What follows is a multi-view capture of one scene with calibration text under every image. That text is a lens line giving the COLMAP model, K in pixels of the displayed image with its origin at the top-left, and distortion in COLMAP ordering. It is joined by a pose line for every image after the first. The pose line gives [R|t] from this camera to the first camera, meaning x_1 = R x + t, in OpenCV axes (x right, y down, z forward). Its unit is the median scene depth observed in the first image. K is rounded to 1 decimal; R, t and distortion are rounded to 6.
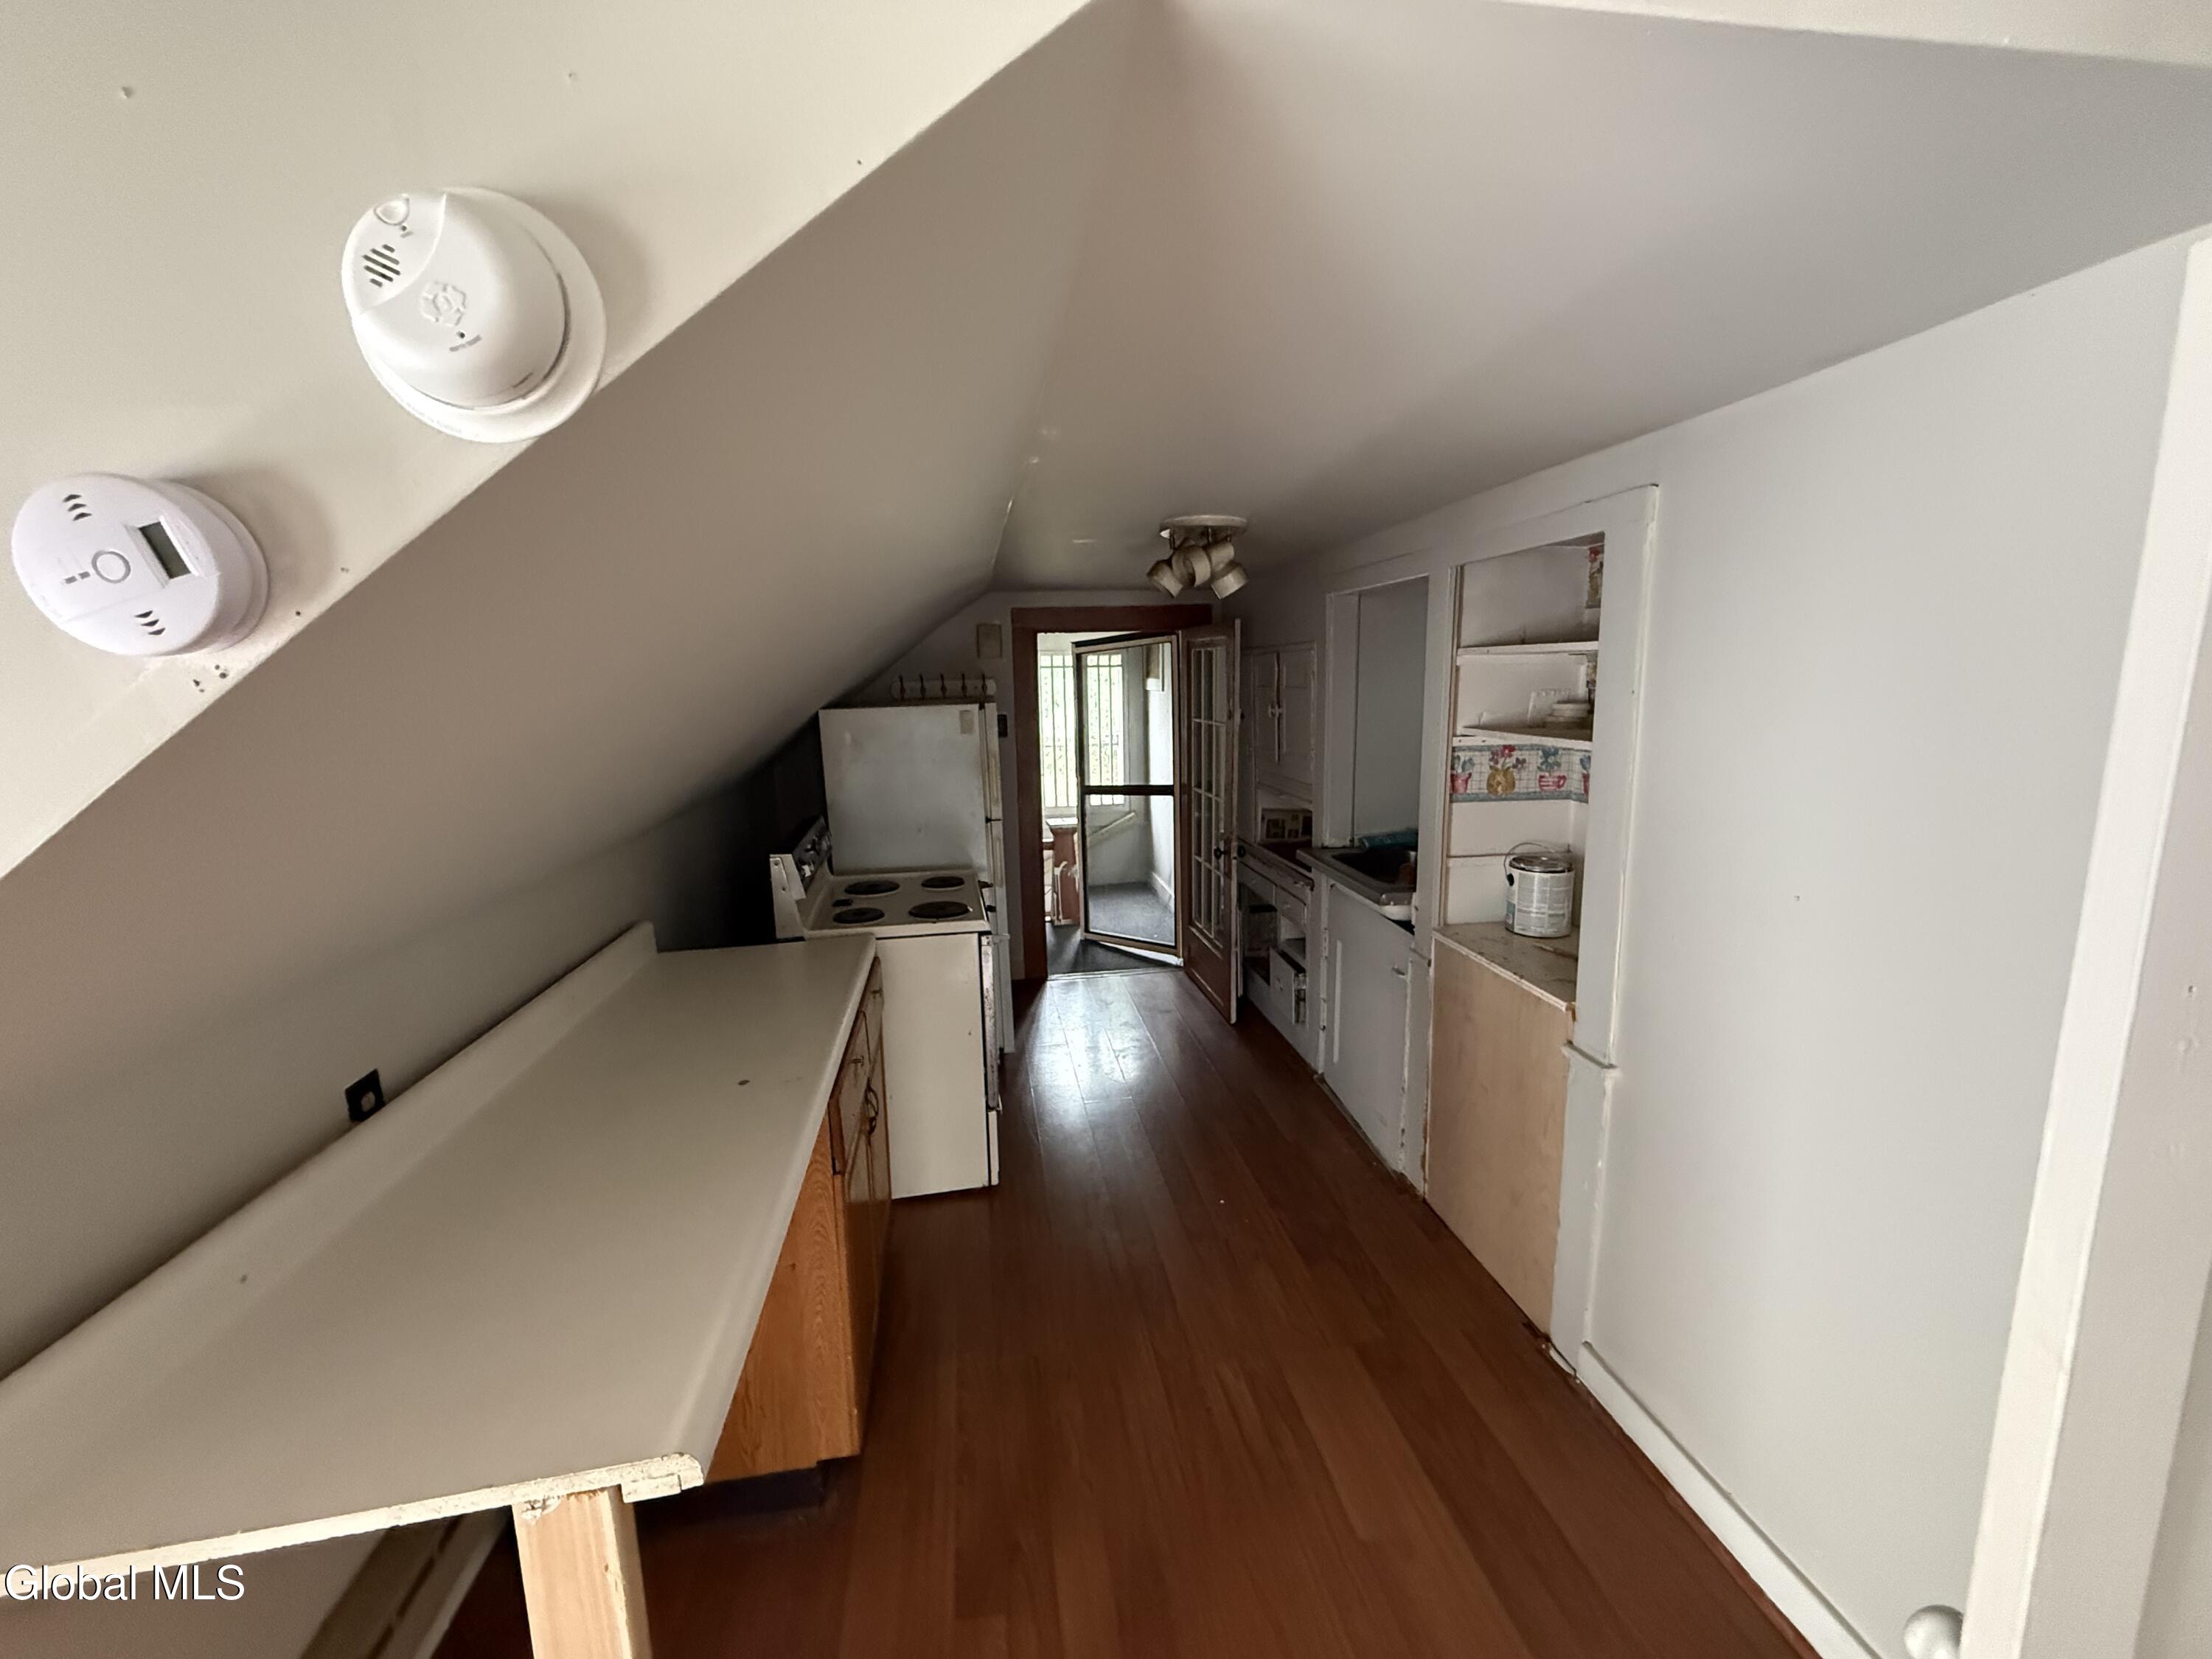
lens RADIAL K [[896.8, 0, 1092.0], [0, 896.8, 832.3], [0, 0, 1]] dist [0.009504, 0.000261]
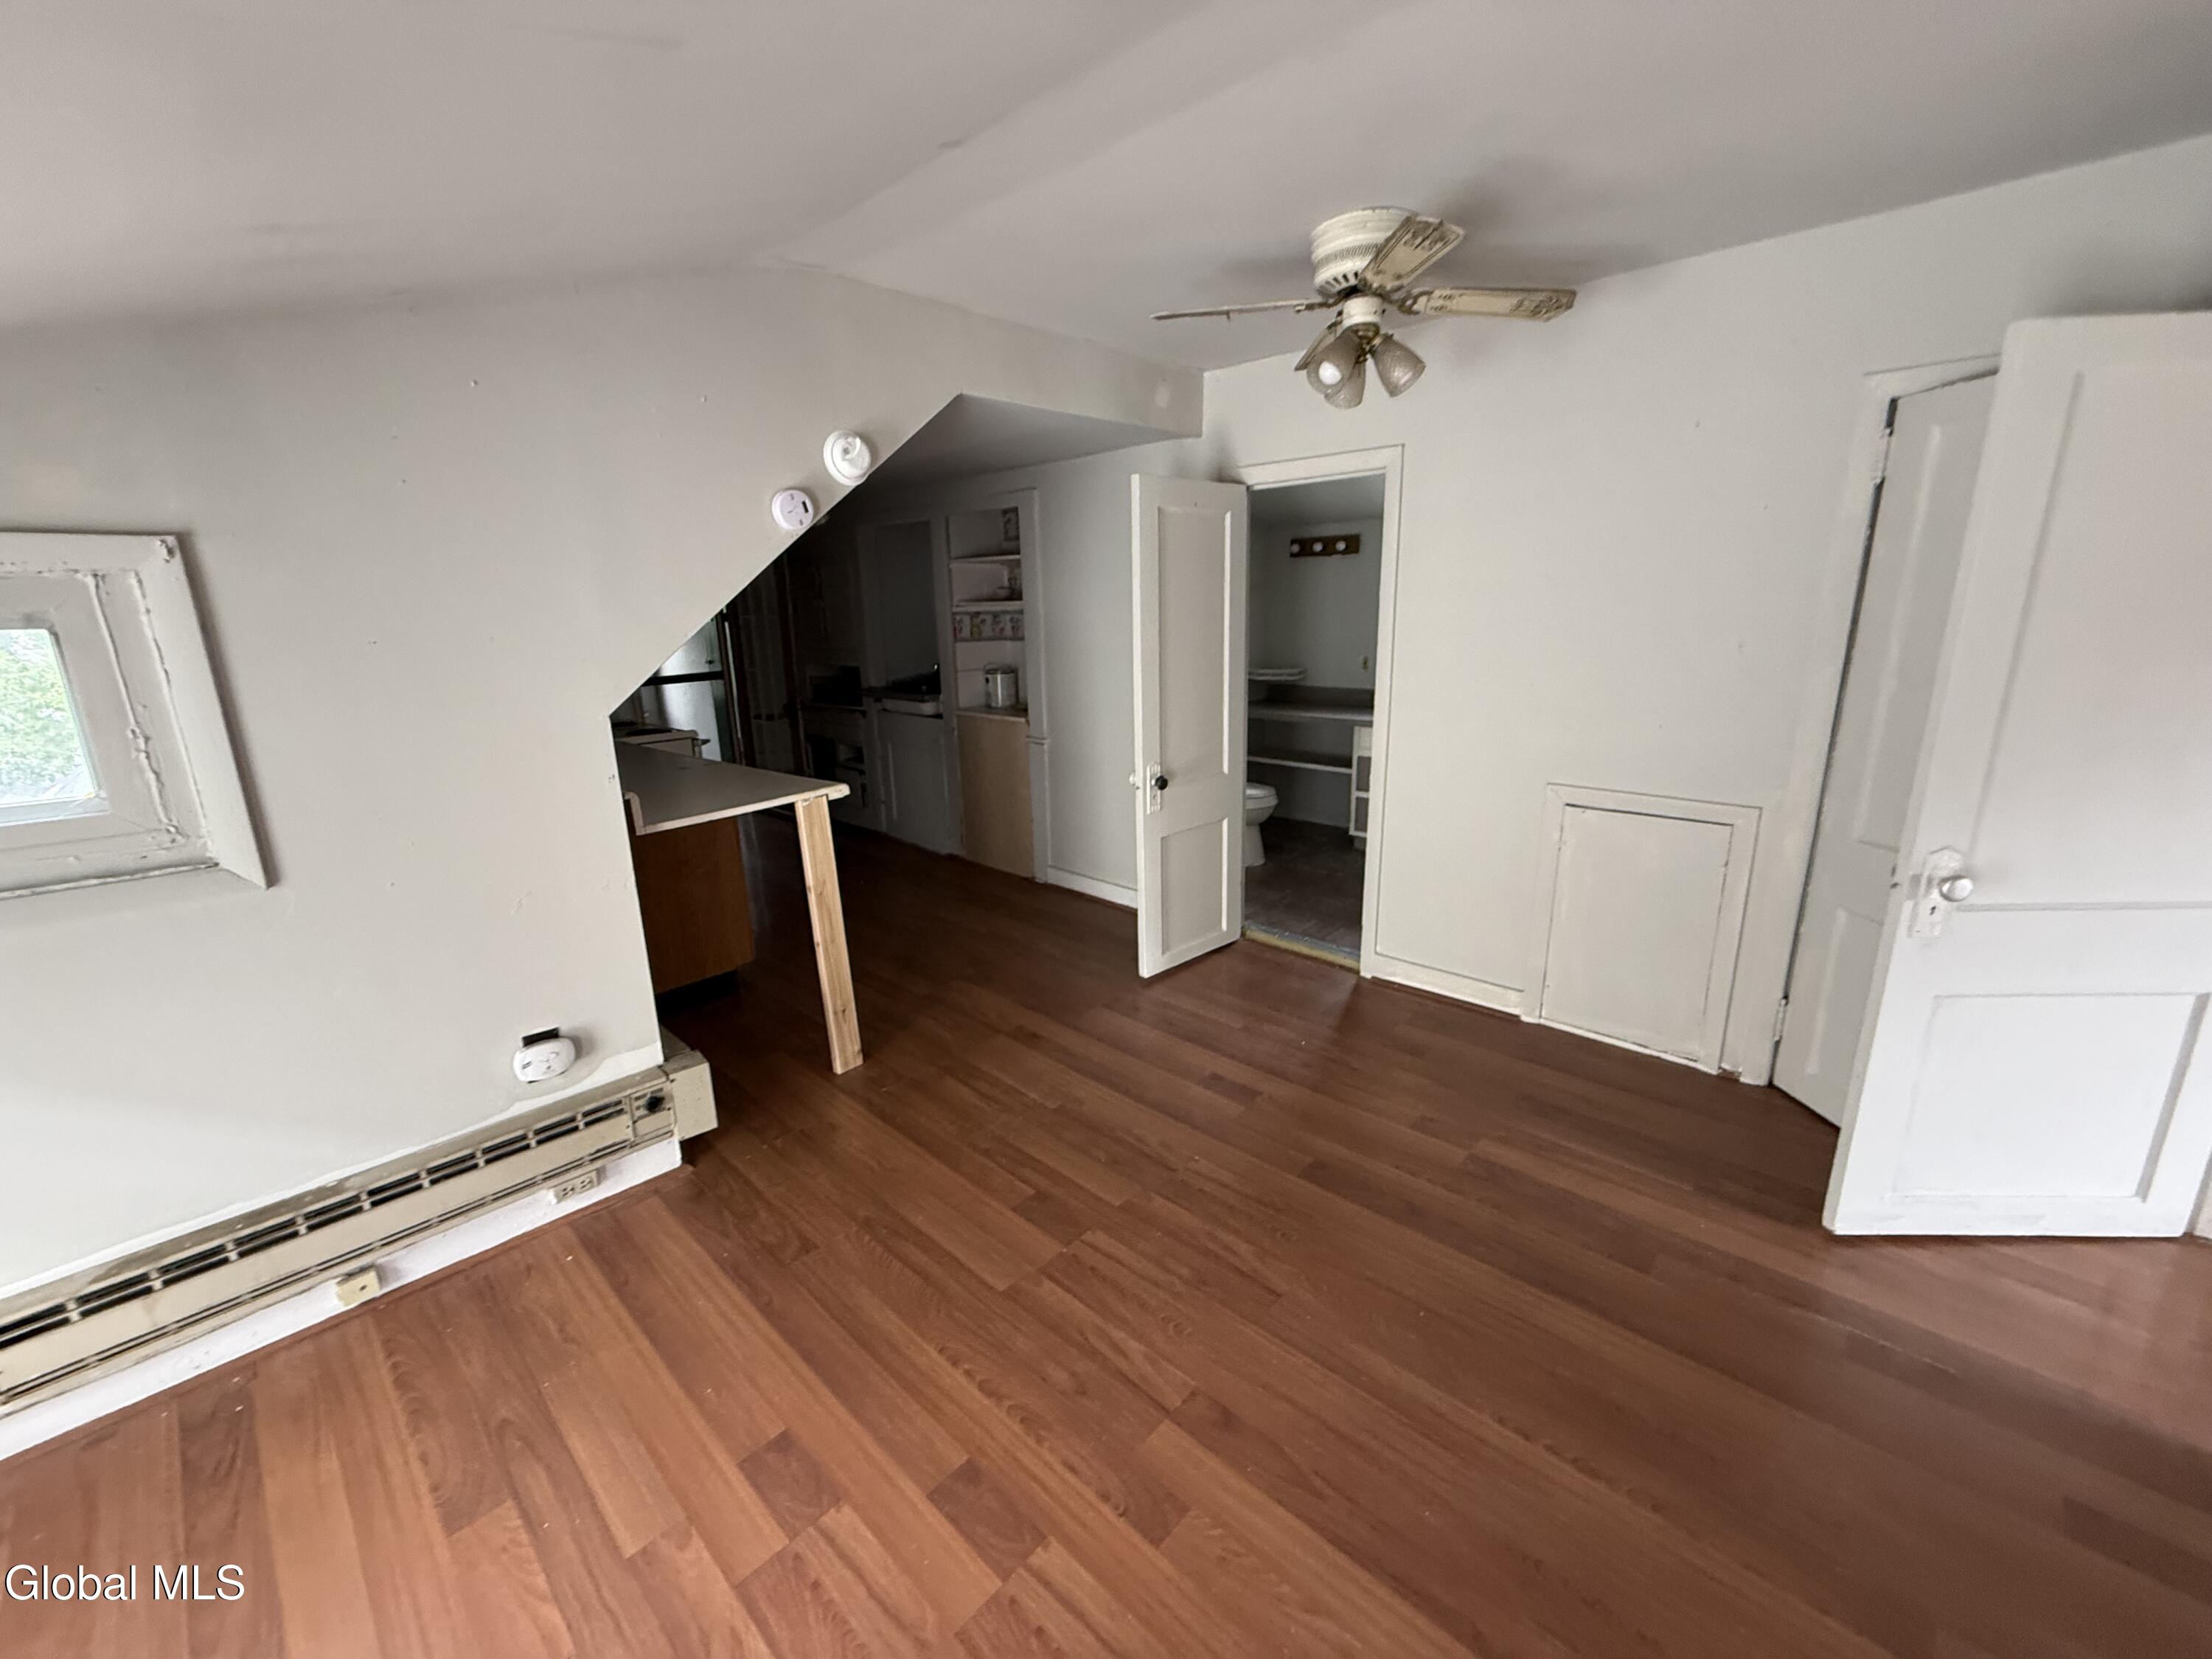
lens RADIAL K [[896.8, 0, 1092.0], [0, 896.8, 832.3], [0, 0, 1]] dist [0.009504, 0.000261]
pose [[0.795814, -0.152044, 0.586143, -0.558044], [0.114493, 0.988286, 0.100911, 0.210548], [-0.594619, -0.013197, 0.803899, -0.726452]]
